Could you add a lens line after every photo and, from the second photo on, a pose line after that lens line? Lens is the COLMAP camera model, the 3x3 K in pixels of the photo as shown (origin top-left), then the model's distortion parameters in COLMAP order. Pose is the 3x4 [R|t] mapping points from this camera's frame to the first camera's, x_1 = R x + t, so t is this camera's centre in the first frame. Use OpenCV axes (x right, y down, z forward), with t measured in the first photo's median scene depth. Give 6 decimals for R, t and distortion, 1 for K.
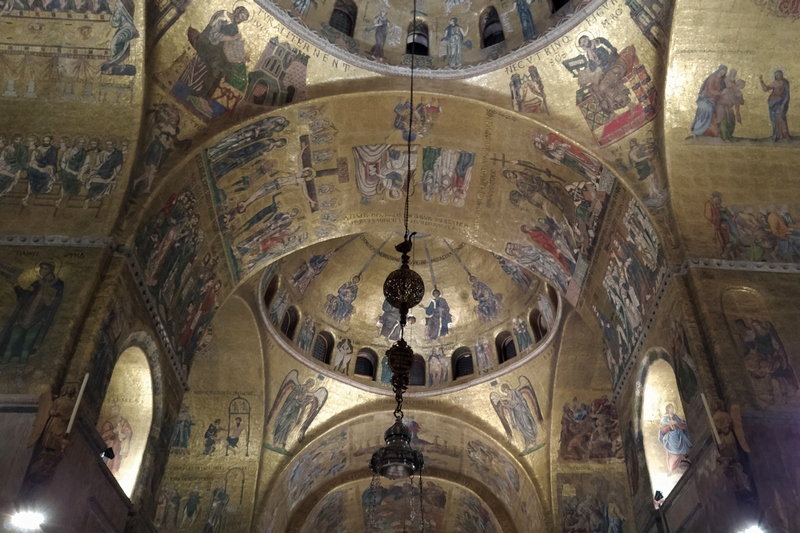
lens RADIAL K [[724.8, 0, 455.6], [0, 724.8, 267.2], [0, 0, 1]] dist [0.105048, -0.166154]
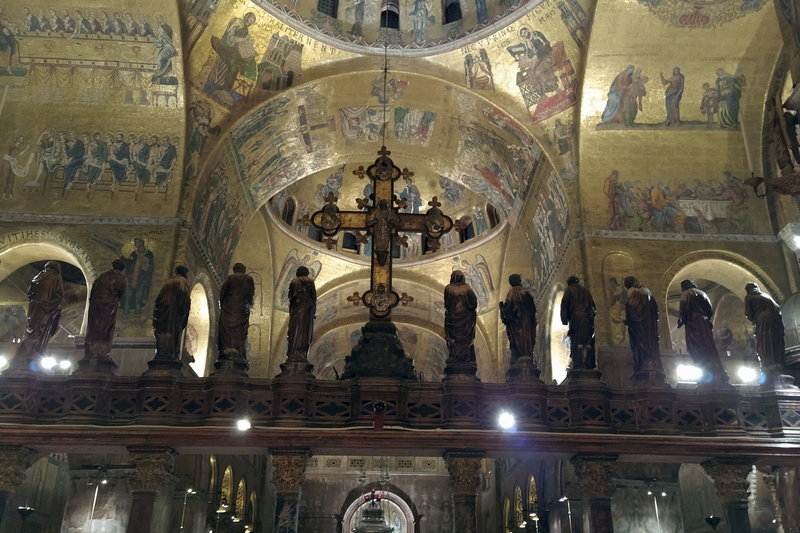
lens RADIAL K [[748.5, 0, 400.0], [0, 748.5, 266.5], [0, 0, 1]] dist [0.071374, -0.008988]
pose [[0.998751, 0.010694, -0.048799, 0.033111], [0.003607, 0.958835, 0.283941, -0.297265], [0.049826, -0.283762, 0.957599, -0.342037]]
